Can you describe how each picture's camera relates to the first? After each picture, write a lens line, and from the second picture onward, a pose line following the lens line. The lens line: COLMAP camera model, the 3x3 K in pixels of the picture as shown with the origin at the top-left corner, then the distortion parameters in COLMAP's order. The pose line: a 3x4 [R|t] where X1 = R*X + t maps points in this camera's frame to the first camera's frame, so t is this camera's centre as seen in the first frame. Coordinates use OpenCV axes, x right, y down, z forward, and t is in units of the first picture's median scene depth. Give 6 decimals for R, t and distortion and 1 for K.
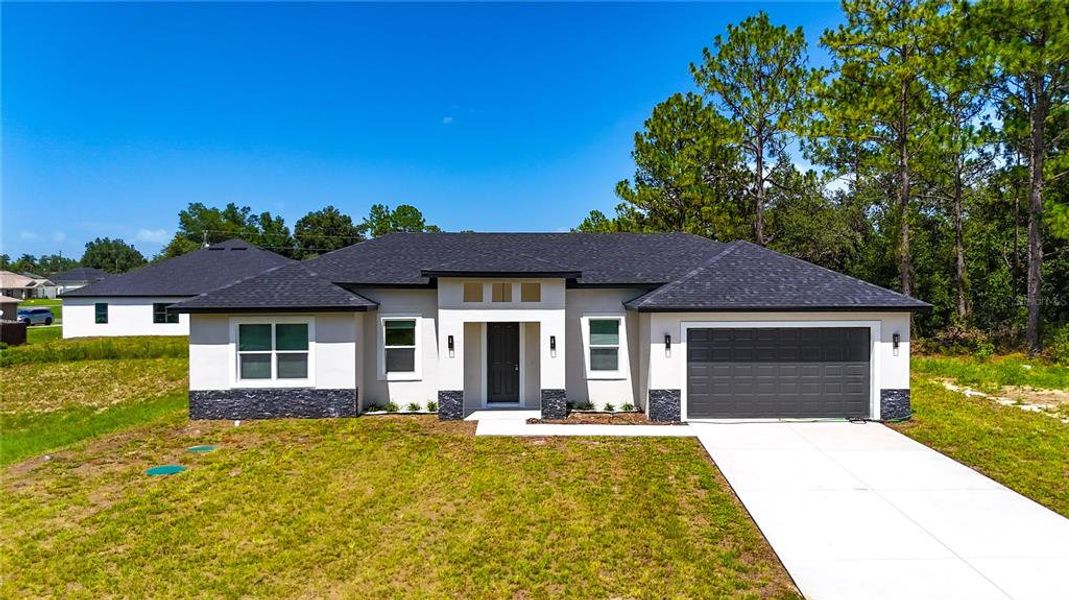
lens RADIAL K [[781.5, 0, 536.3], [0, 781.5, 283.1], [0, 0, 1]] dist [0.068304, -0.091568]
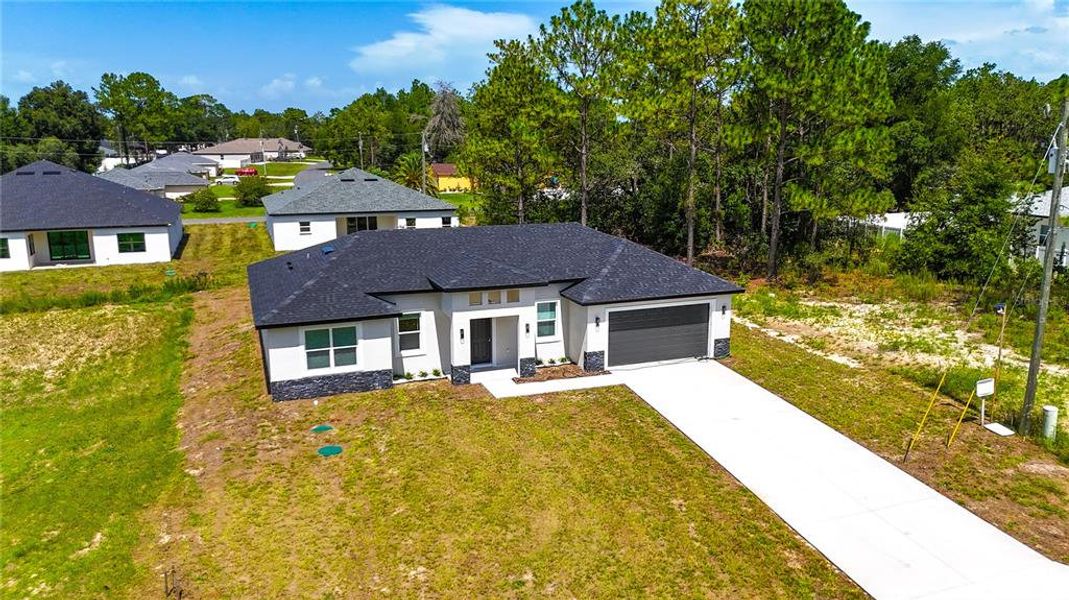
lens RADIAL K [[781.5, 0, 536.3], [0, 781.5, 283.1], [0, 0, 1]] dist [0.068304, -0.091568]
pose [[0.945381, -0.059586, 0.320476, -0.421064], [0.000434, 0.983380, 0.181558, -0.270273], [-0.325968, -0.171502, 0.929695, -0.371471]]
